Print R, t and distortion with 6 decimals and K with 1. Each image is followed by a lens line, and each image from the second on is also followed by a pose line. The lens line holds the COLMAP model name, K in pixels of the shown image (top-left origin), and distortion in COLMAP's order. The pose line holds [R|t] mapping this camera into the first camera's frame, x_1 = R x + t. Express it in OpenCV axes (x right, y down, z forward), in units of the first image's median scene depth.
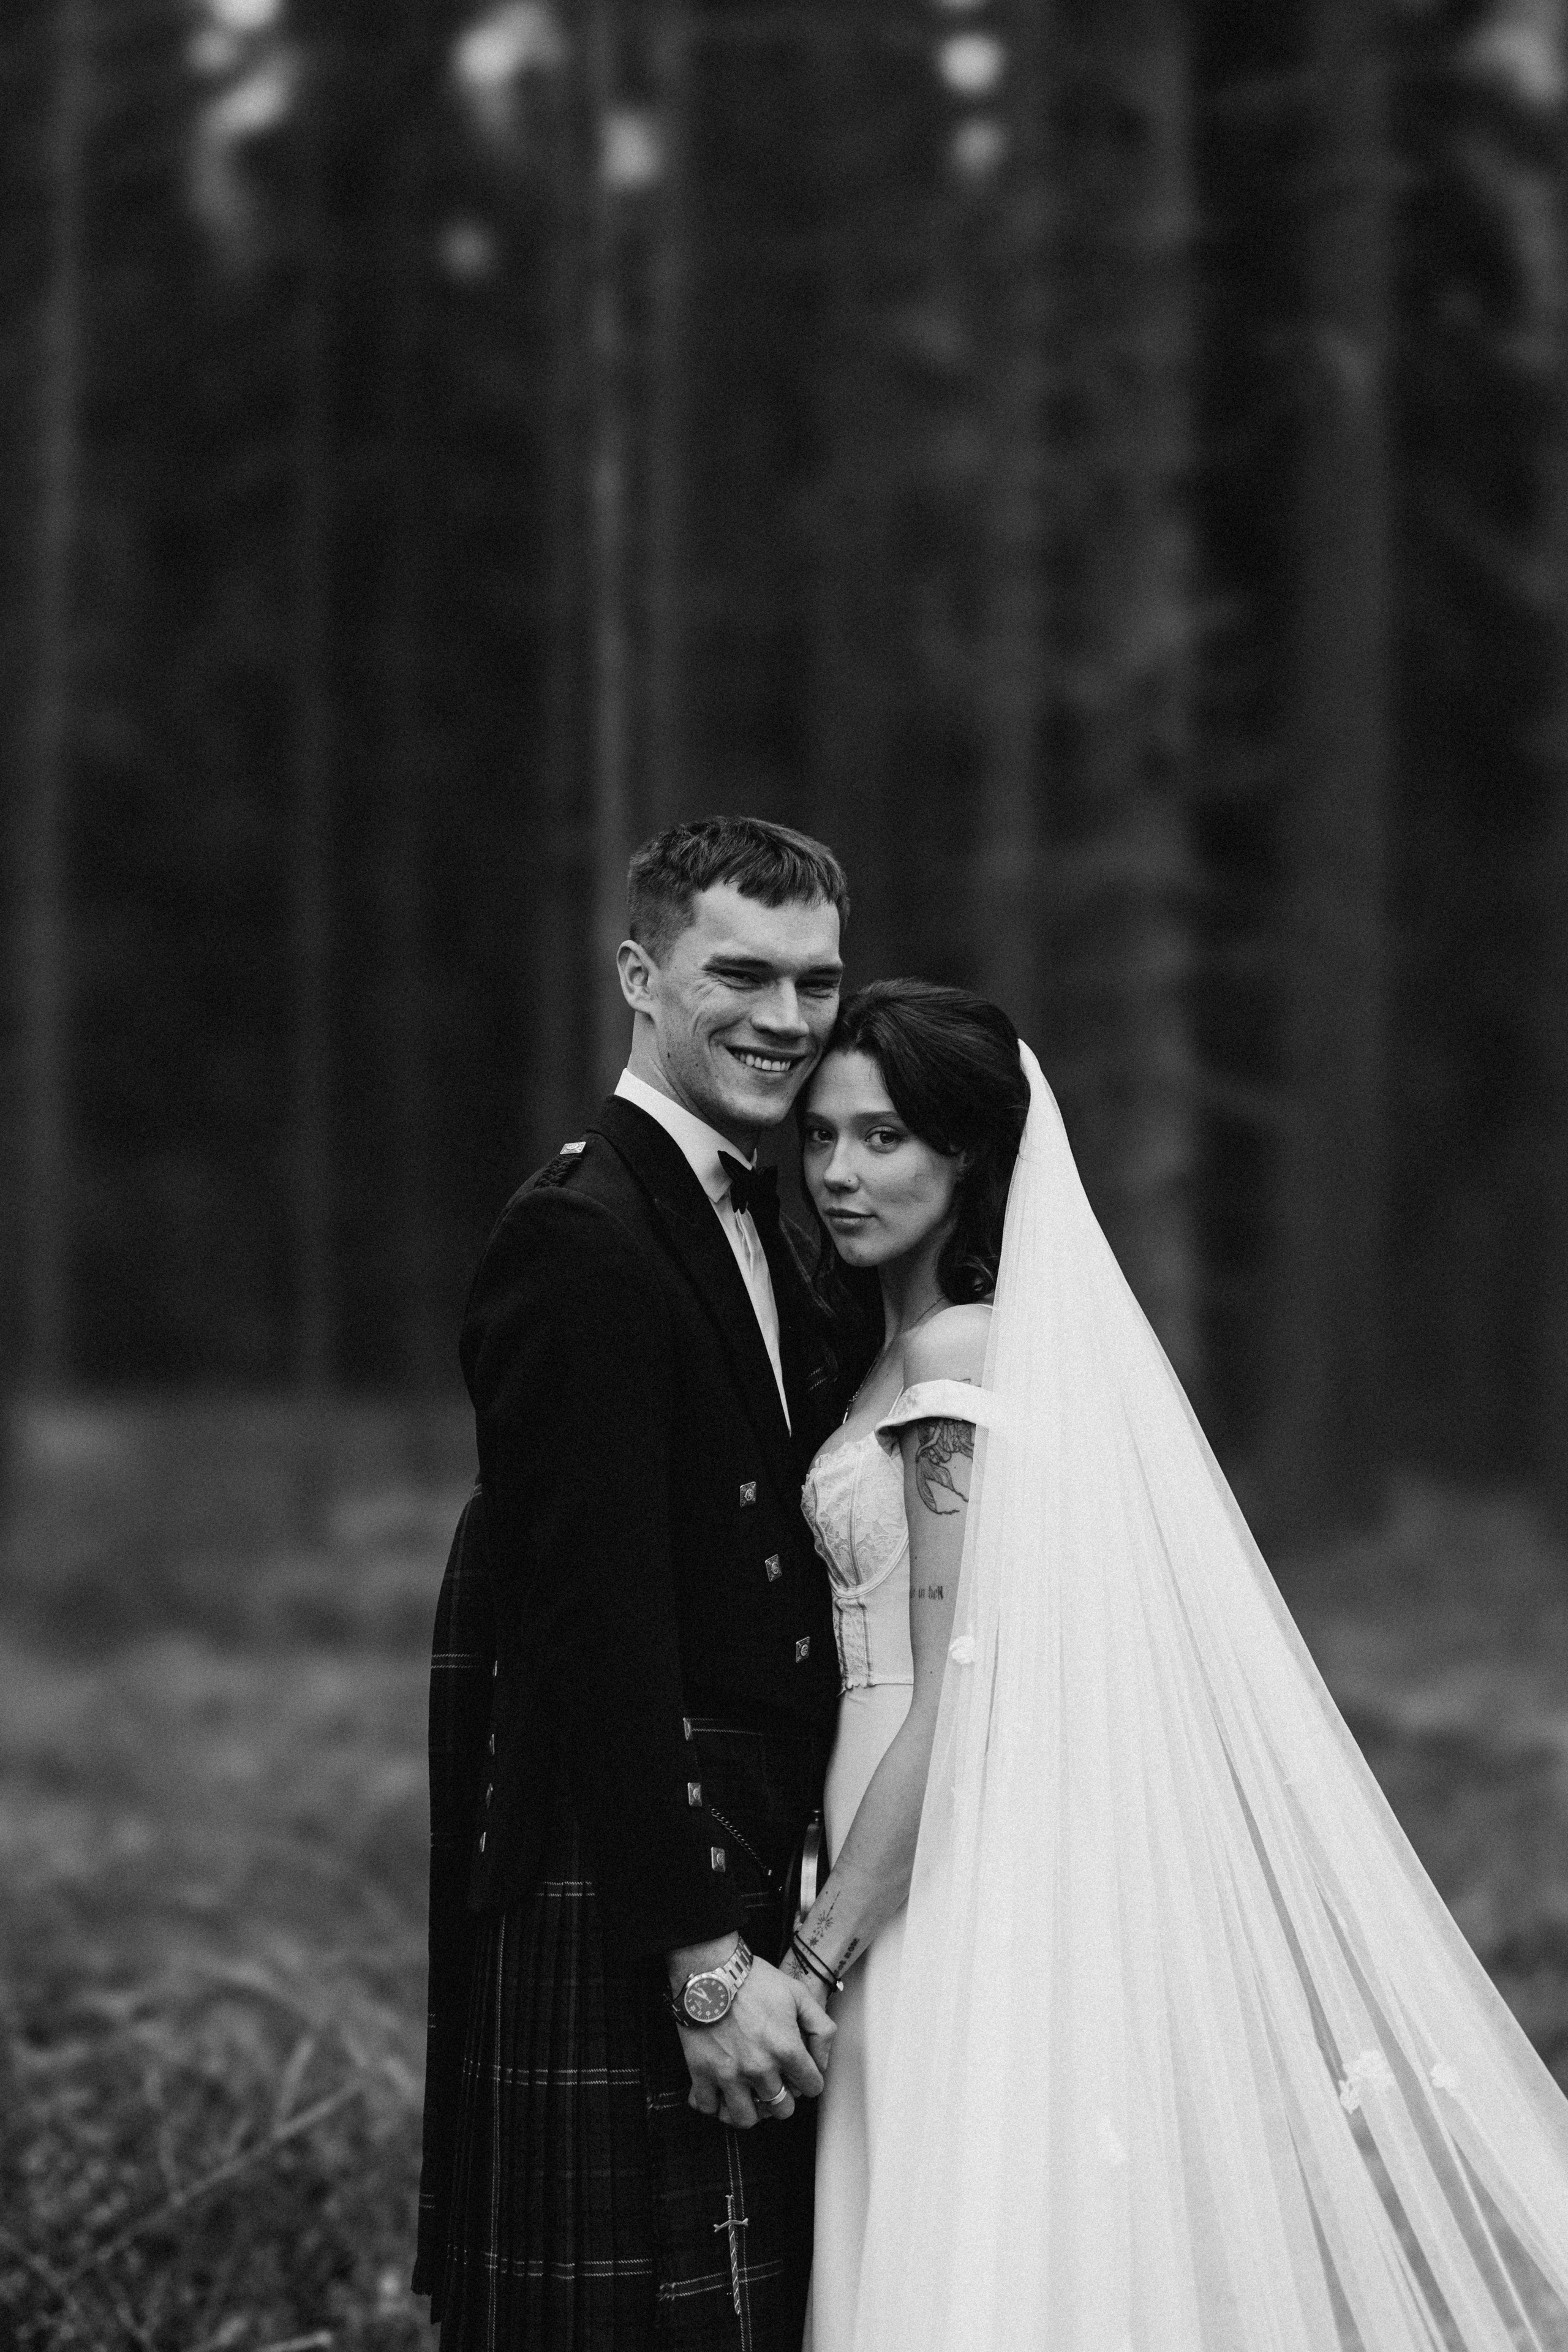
lens RADIAL K [[5846.0, 0, 823.1], [0, 5846.0, 1172.0], [0, 0, 1]] dist [0.768948, -10.715822]
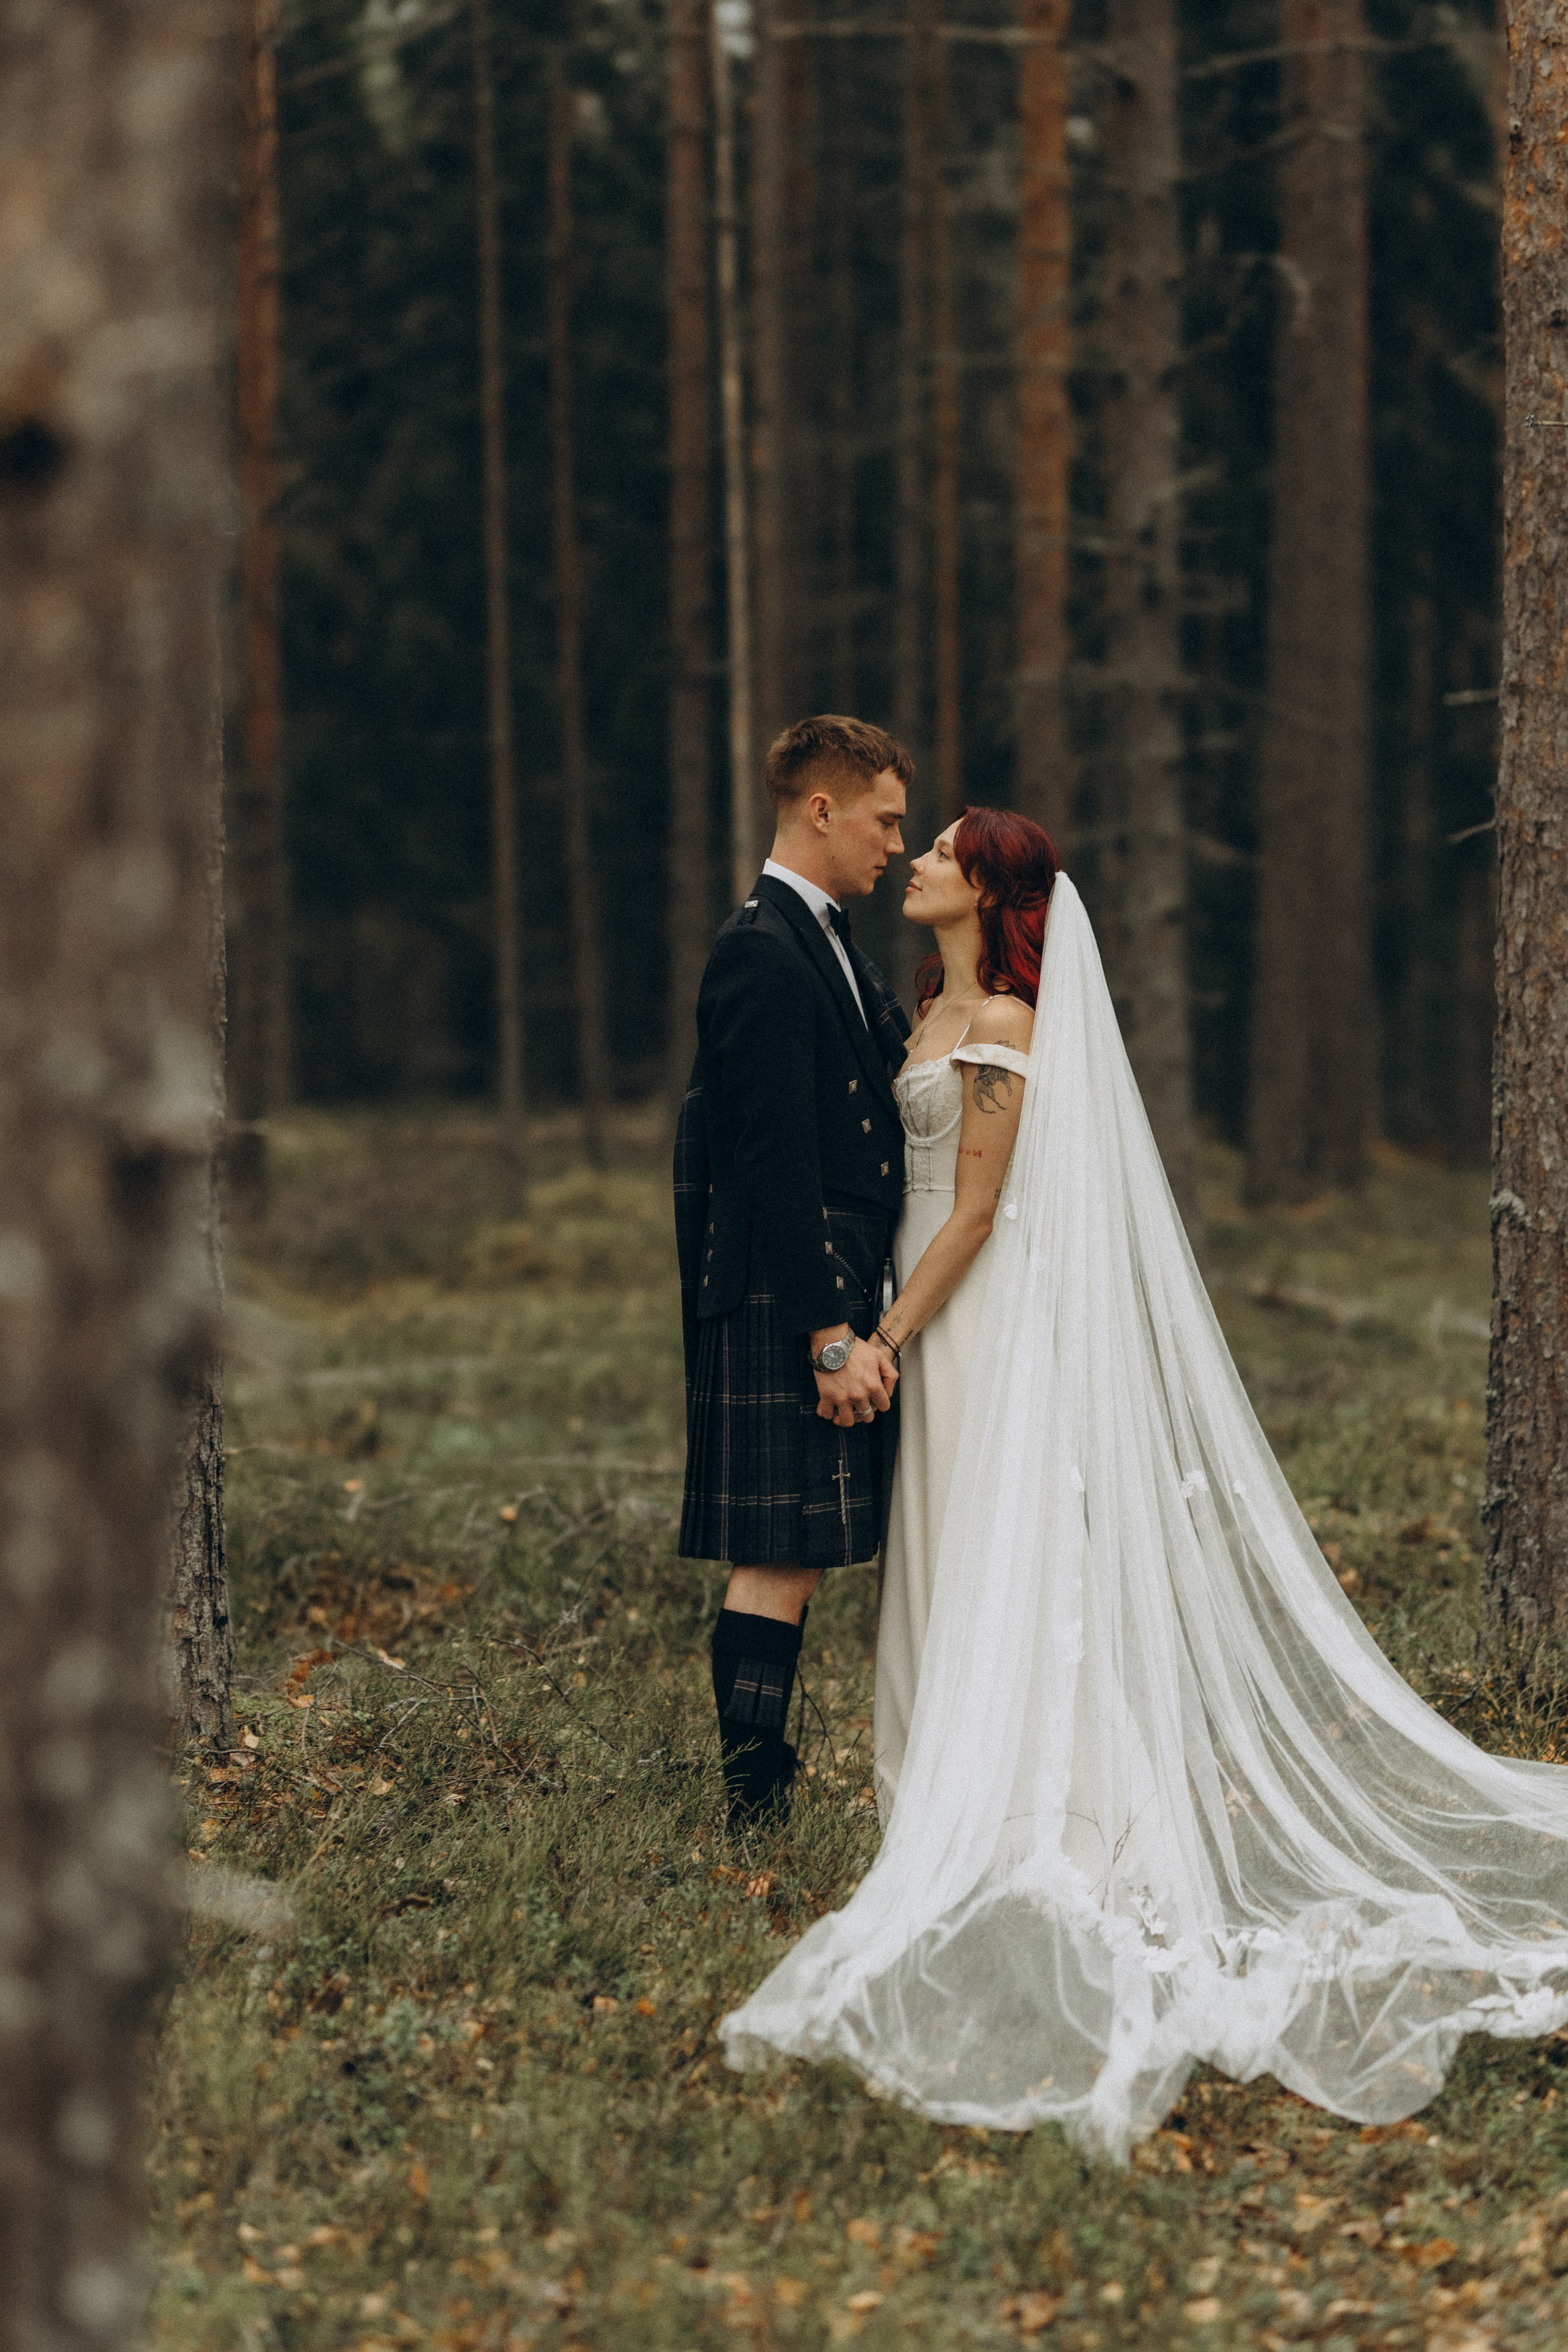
lens RADIAL K [[5846.0, 0, 823.1], [0, 5846.0, 1172.0], [0, 0, 1]] dist [0.768948, -10.715822]
pose [[0.999712, -0.015676, -0.018195, 0.004455], [0.016481, 0.998852, 0.044975, -0.000934], [0.017469, -0.045262, 0.998822, -0.311426]]
